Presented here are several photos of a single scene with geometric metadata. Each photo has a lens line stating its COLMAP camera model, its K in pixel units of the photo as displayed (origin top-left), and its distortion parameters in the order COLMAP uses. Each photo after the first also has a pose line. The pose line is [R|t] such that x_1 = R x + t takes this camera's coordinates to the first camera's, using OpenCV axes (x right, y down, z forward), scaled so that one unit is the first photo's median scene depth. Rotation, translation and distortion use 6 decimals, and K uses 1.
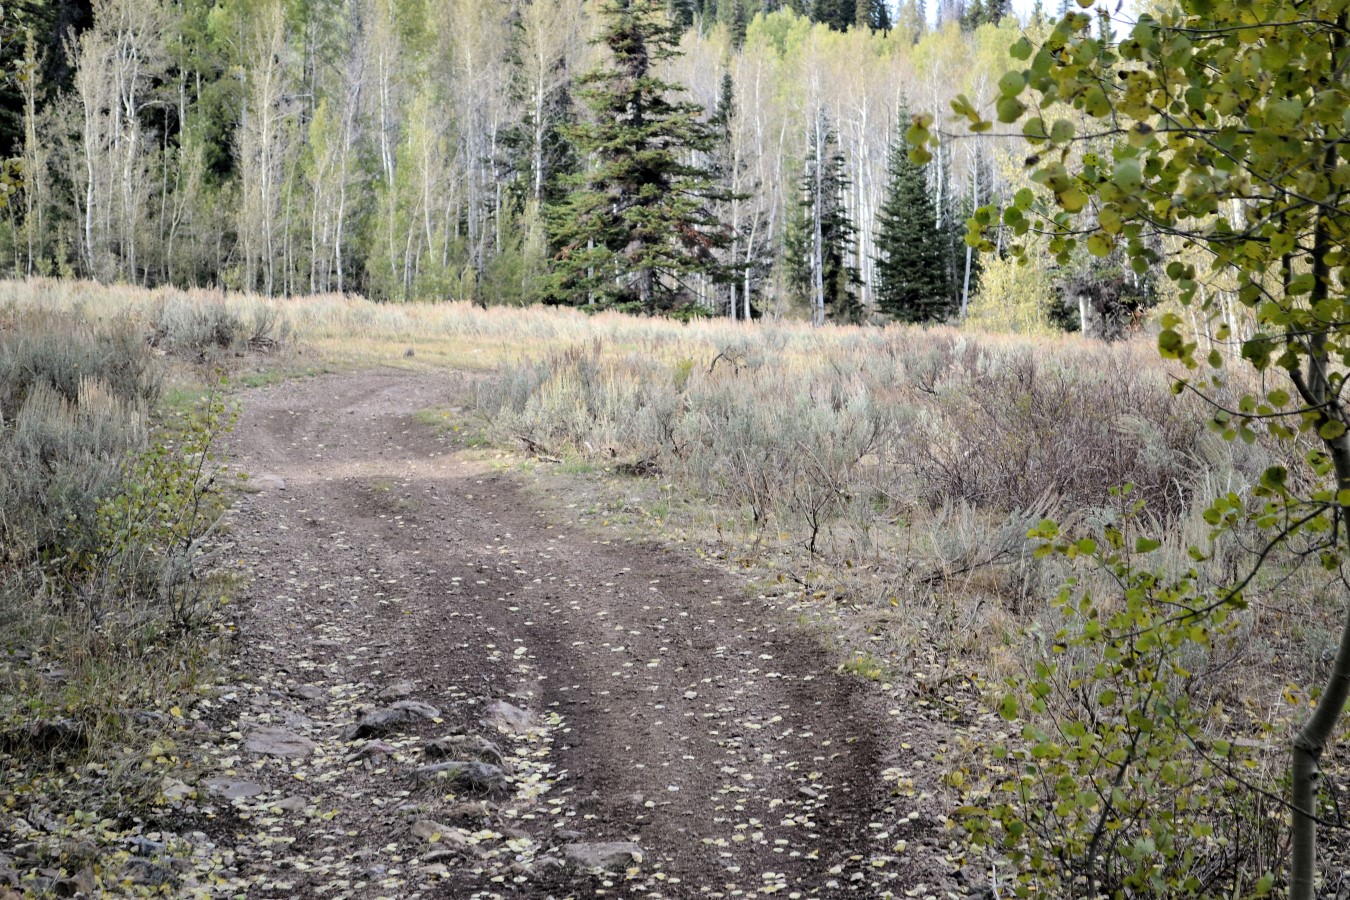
lens RADIAL K [[3147.4, 0, 675.4], [0, 3147.4, 449.4], [0, 0, 1]] dist [0.122288, 0.000000]
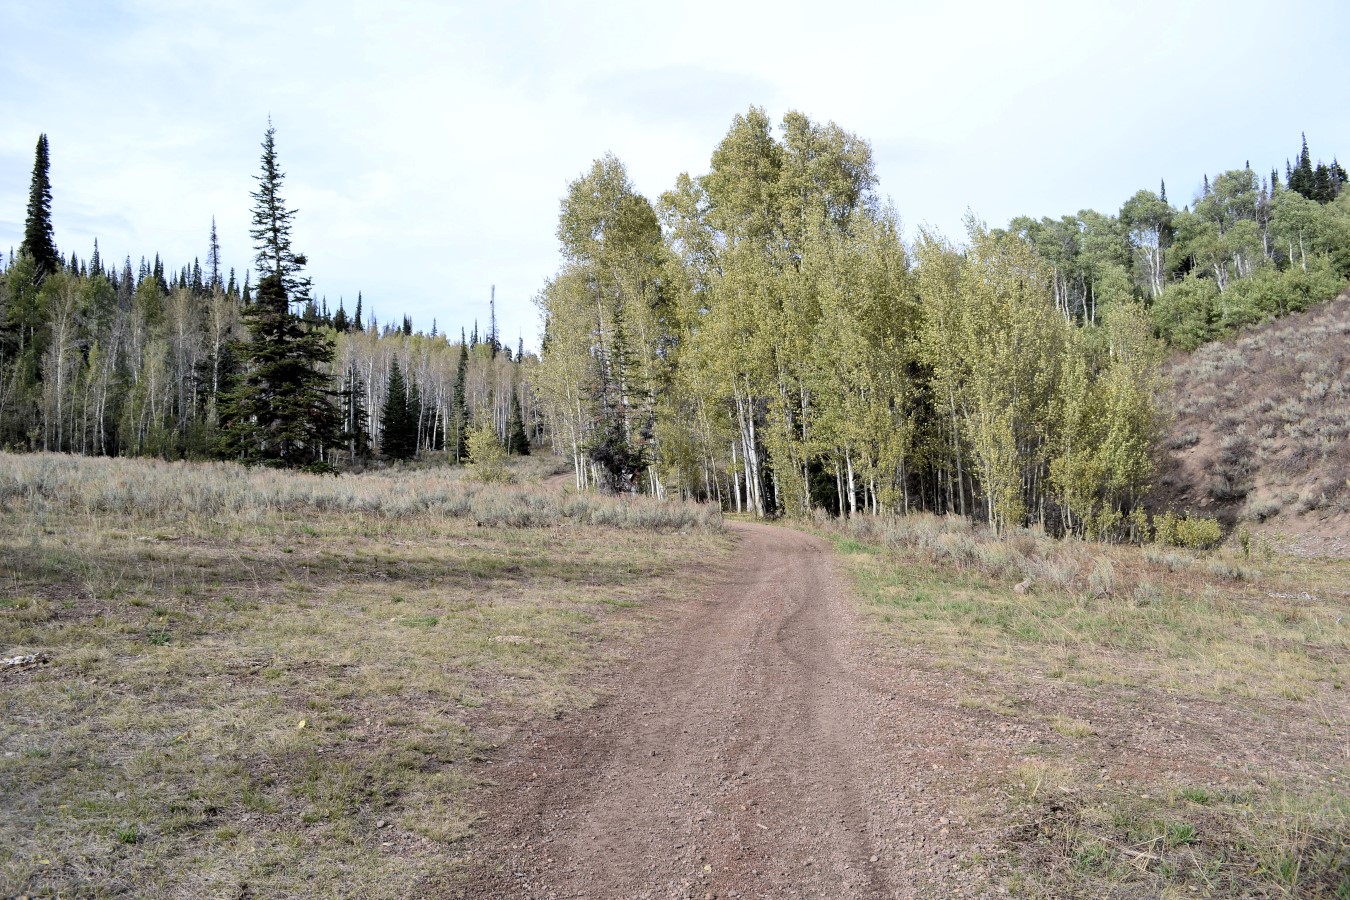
lens RADIAL K [[1093.5, 0, 674.3], [0, 1093.5, 463.2], [0, 0, 1]] dist [-0.053861, -0.002878]
pose [[0.937447, 0.010739, 0.347961, -0.010207], [-0.000448, 0.999560, -0.029642, -0.018819], [-0.348127, 0.027632, 0.937040, 0.287990]]
